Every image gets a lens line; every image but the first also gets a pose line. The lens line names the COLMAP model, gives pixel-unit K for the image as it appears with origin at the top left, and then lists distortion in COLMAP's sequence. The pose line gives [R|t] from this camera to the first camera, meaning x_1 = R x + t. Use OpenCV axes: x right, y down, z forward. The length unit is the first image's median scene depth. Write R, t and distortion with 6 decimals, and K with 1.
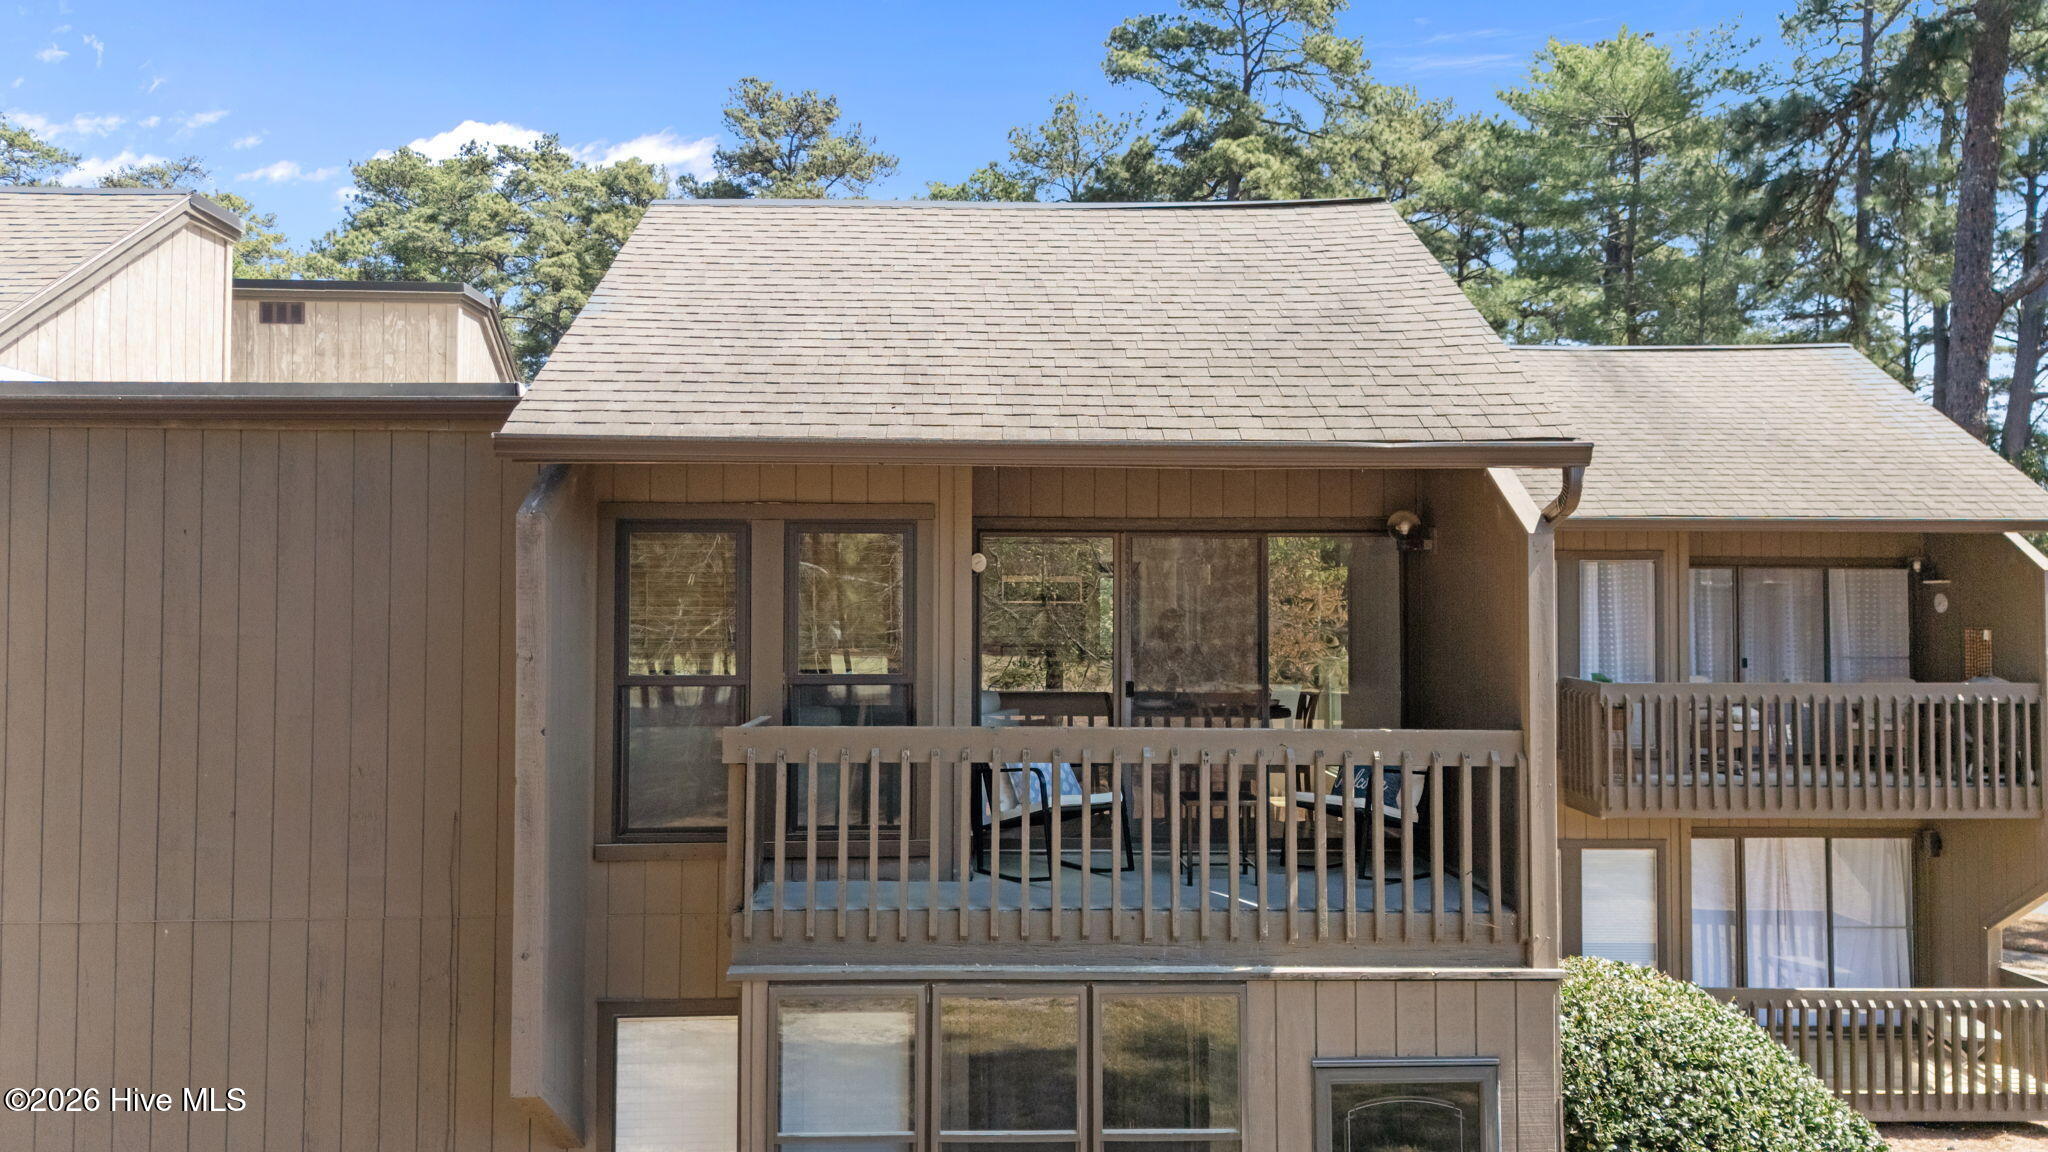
lens RADIAL K [[1614.3, 0, 1018.0], [0, 1614.3, 573.8], [0, 0, 1]] dist [0.066451, -0.086427]
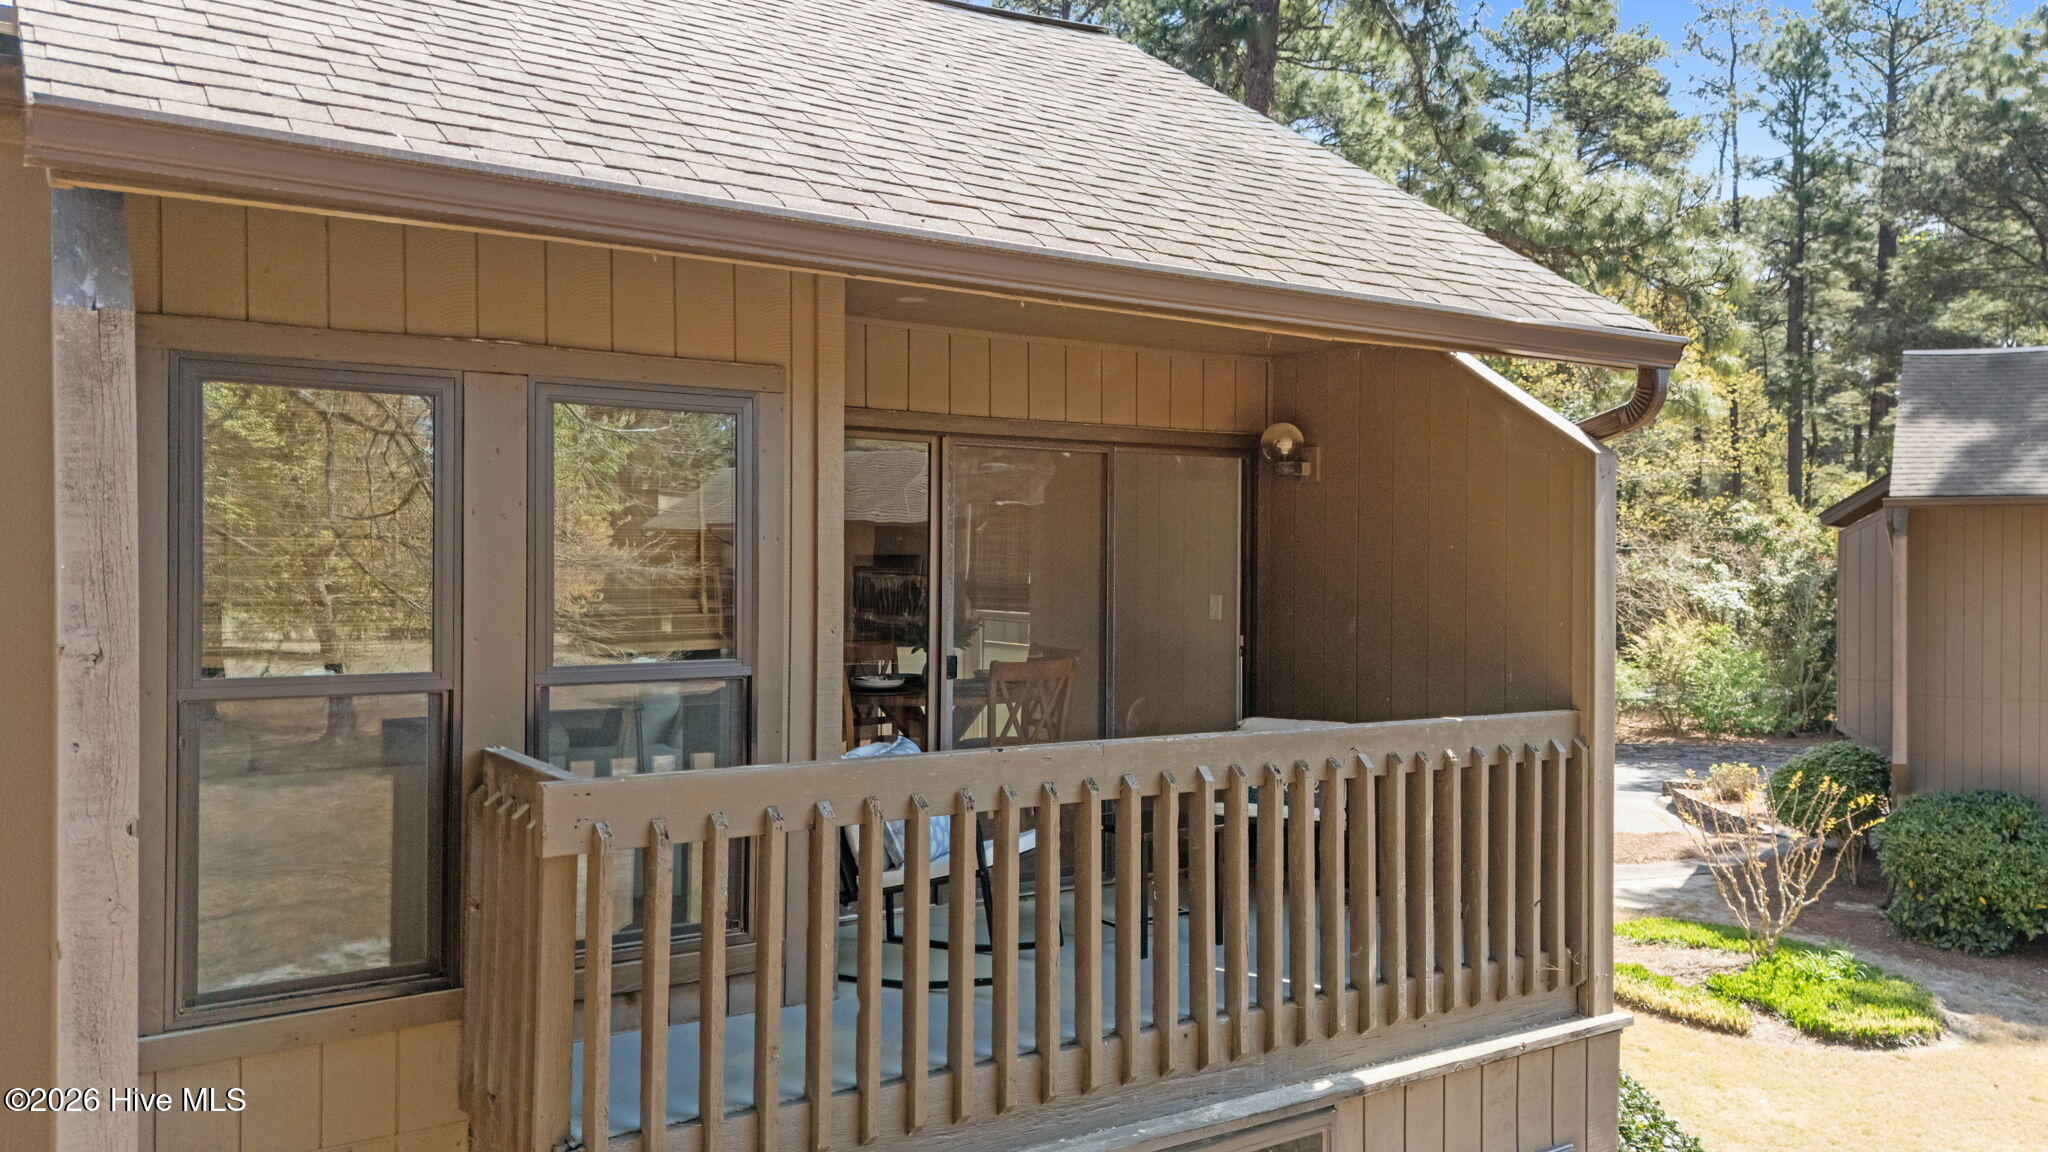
lens RADIAL K [[1565.3, 0, 1029.1], [0, 1565.3, 578.8], [0, 0, 1]] dist [0.040300, -0.042459]
pose [[0.844744, -0.003350, 0.535161, -0.282614], [-0.016855, 0.999318, 0.032862, 0.013203], [-0.534906, -0.036780, 0.844111, 0.473771]]
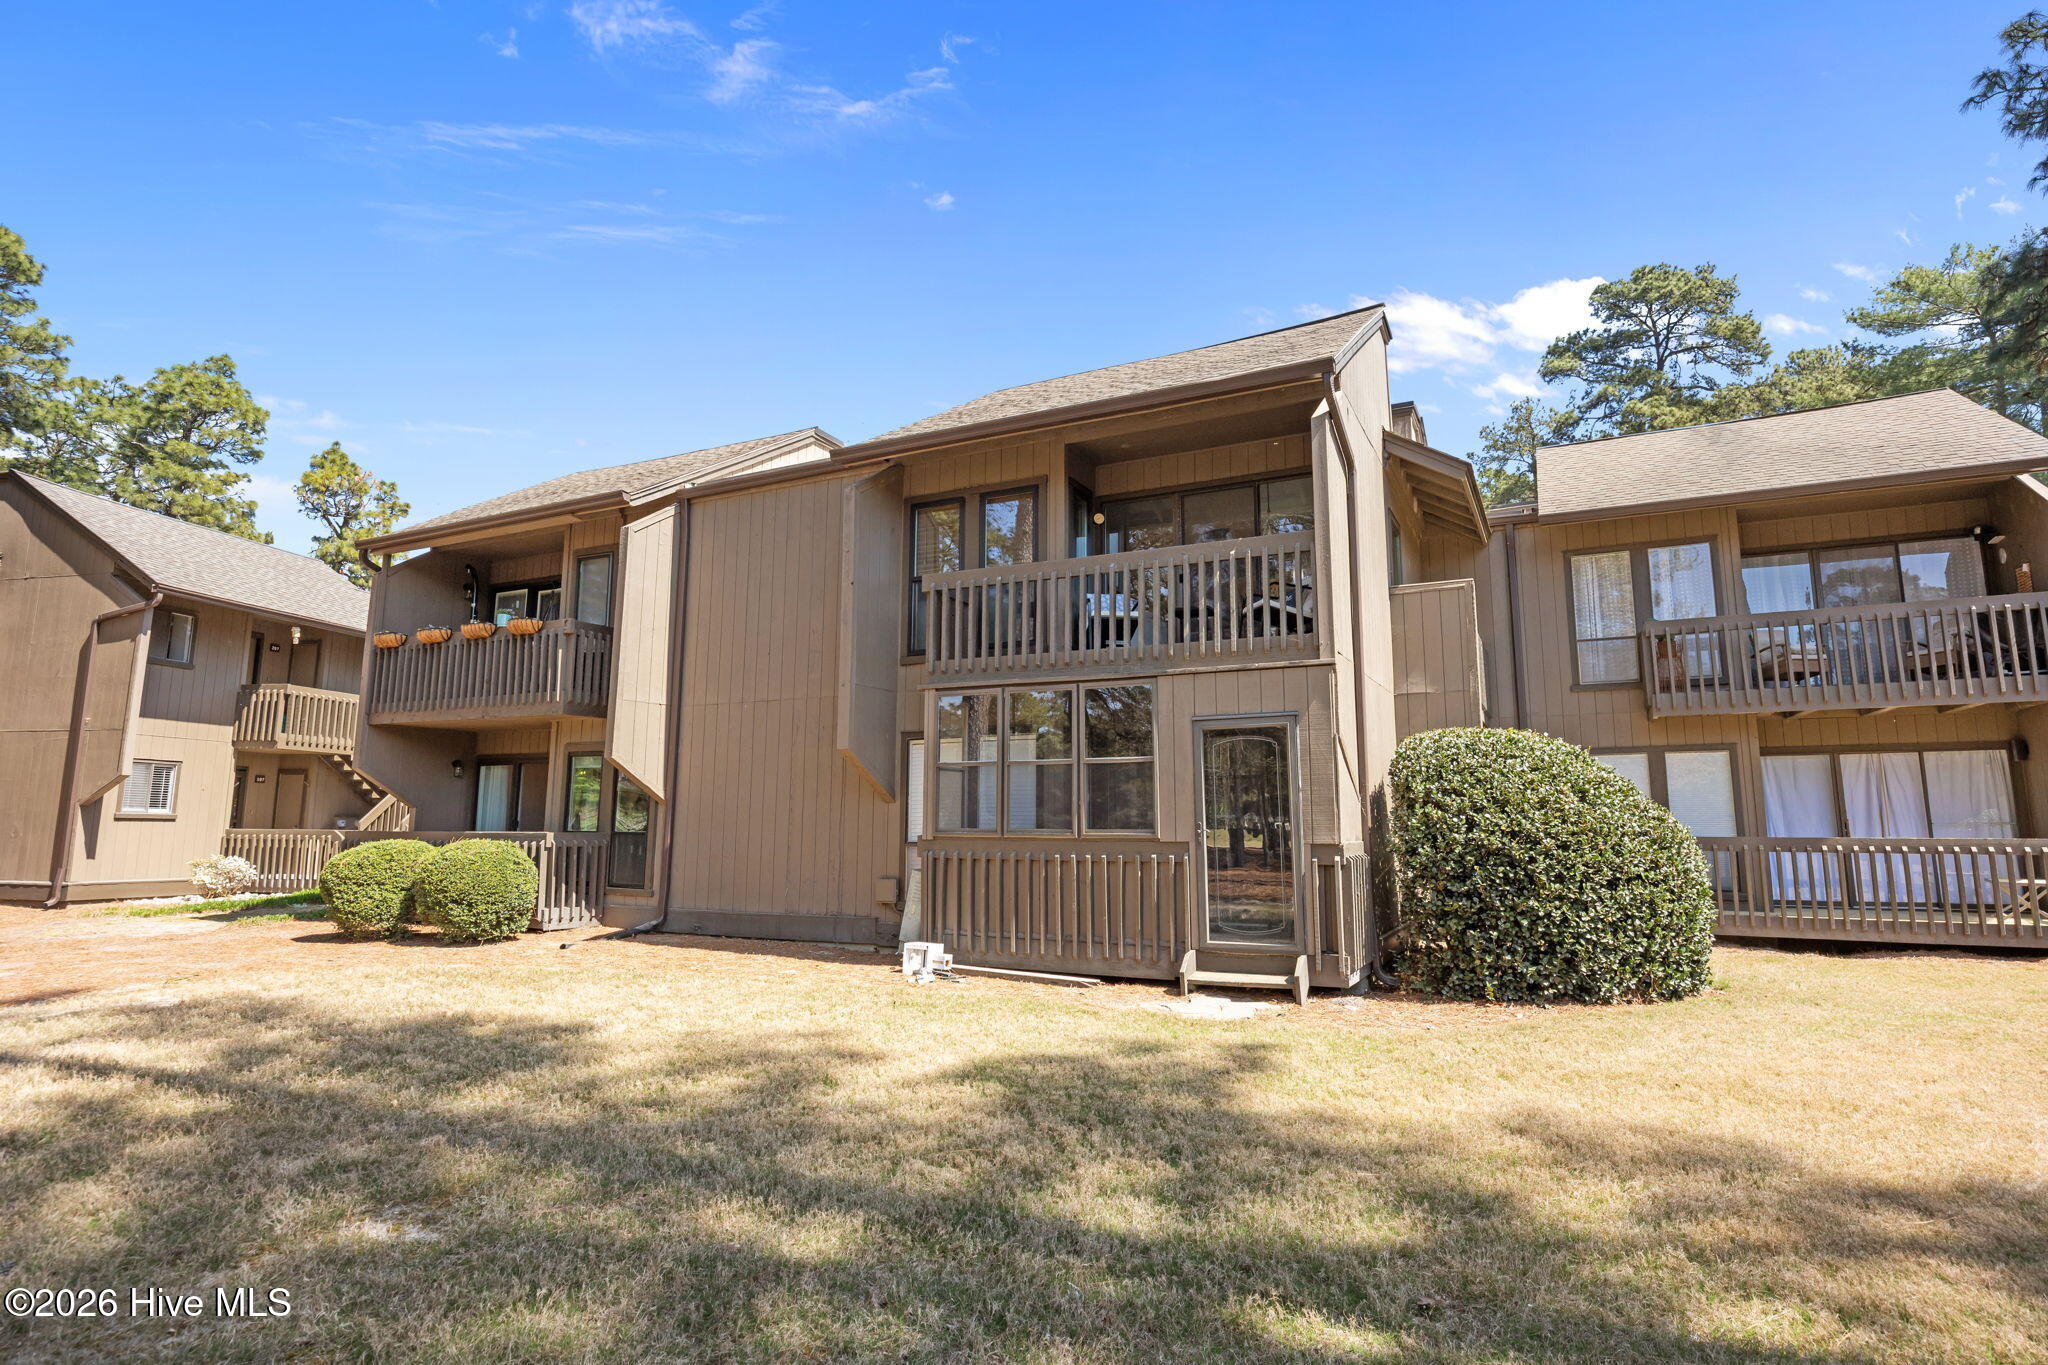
lens RADIAL K [[1089.7, 0, 1032.6], [0, 1089.7, 663.6], [0, 0, 1]] dist [0.004391, 0.000809]
pose [[0.874212, -0.073567, -0.479939, 0.552164], [0.009331, 0.990818, -0.134879, 0.362249], [0.485455, 0.113434, 0.866872, -0.126140]]
